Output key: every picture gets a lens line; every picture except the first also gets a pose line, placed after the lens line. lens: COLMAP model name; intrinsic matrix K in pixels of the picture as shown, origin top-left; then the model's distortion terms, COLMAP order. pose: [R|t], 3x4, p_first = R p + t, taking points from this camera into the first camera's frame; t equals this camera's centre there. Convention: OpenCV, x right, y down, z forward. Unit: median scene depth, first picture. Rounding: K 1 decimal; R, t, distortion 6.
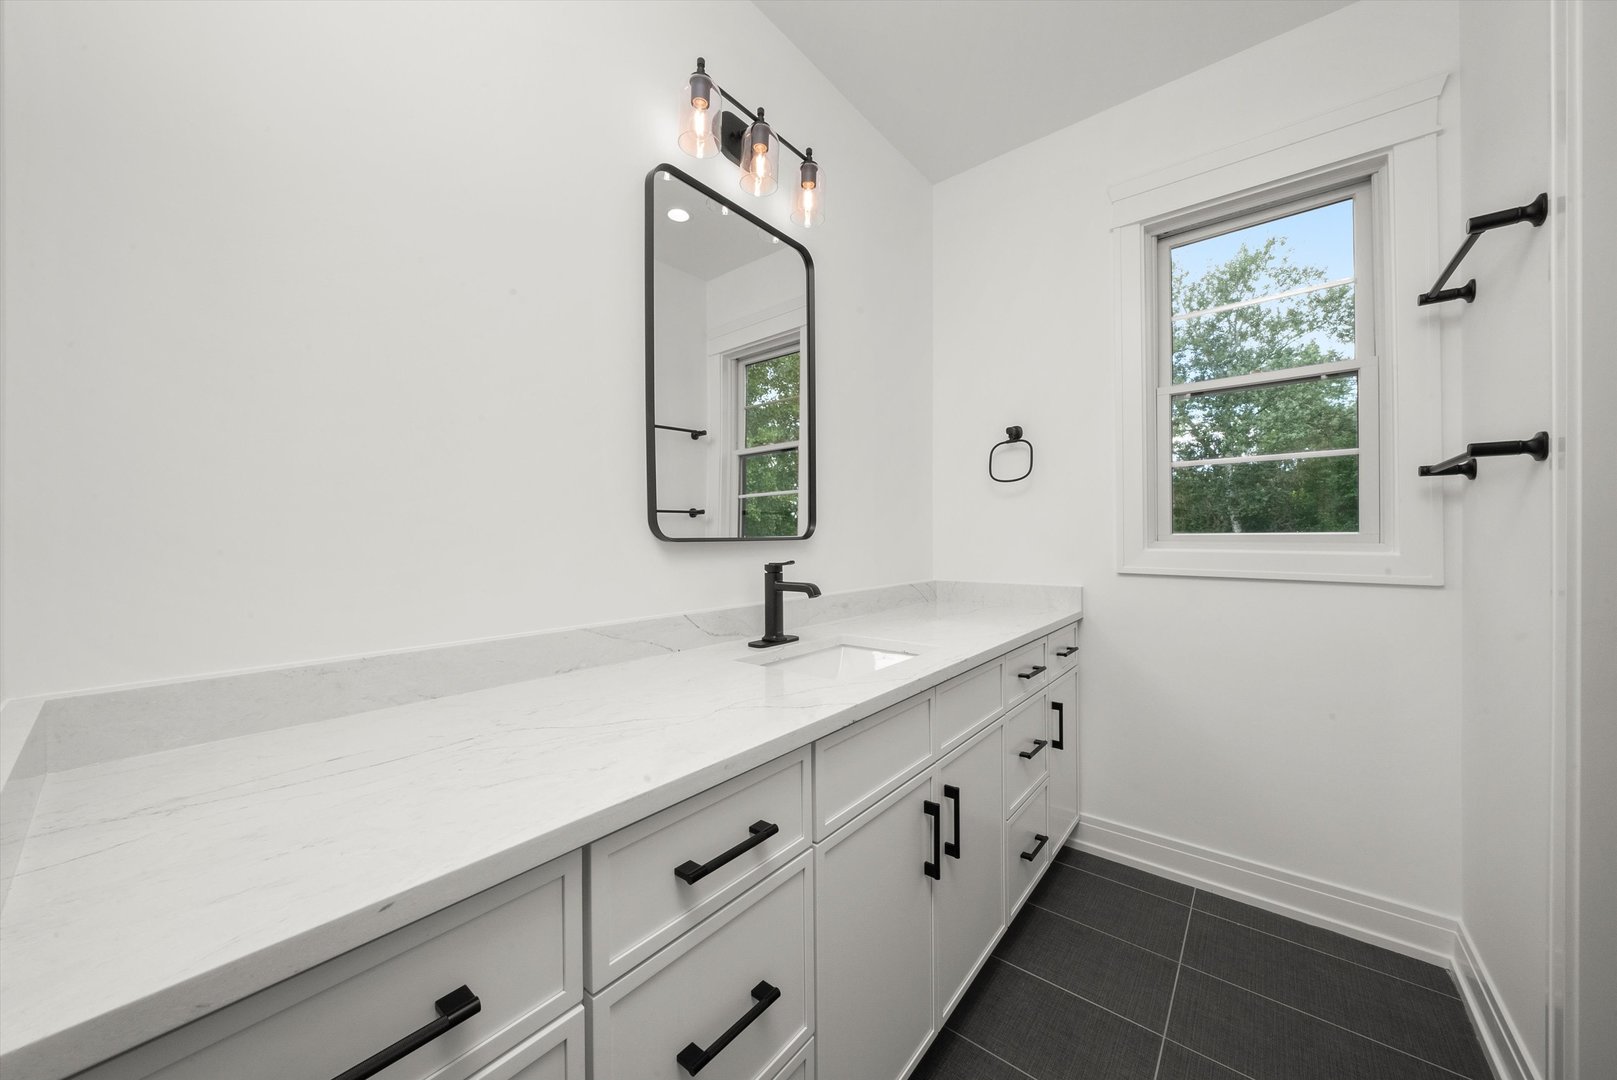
lens RADIAL K [[564.9, 0, 802.0], [0, 564.9, 540.0], [0, 0, 1]] dist [-0.001966, -0.000214]
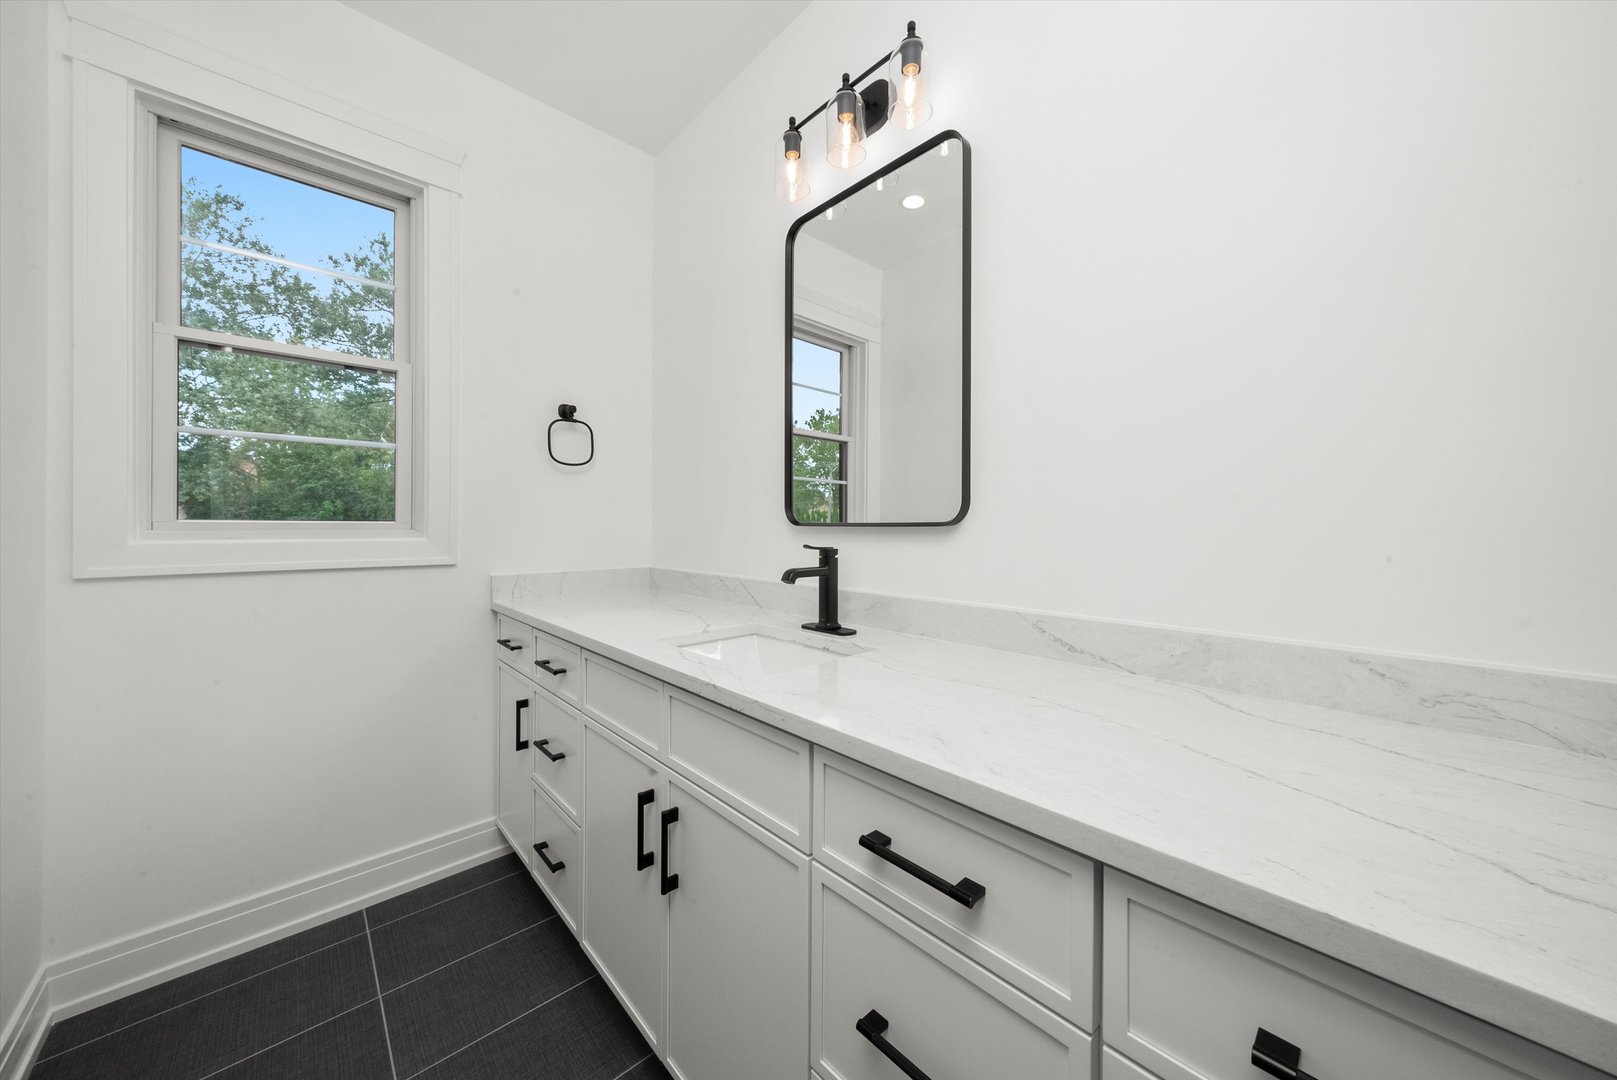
lens RADIAL K [[555.5, 0, 803.5], [0, 555.5, 529.6], [0, 0, 1]] dist [-0.006555, -0.000213]
pose [[-0.134983, 0.011866, -0.990777, 0.877432], [-0.000674, 0.999927, 0.012067, -0.005854], [0.990848, 0.002297, -0.134966, 1.063666]]
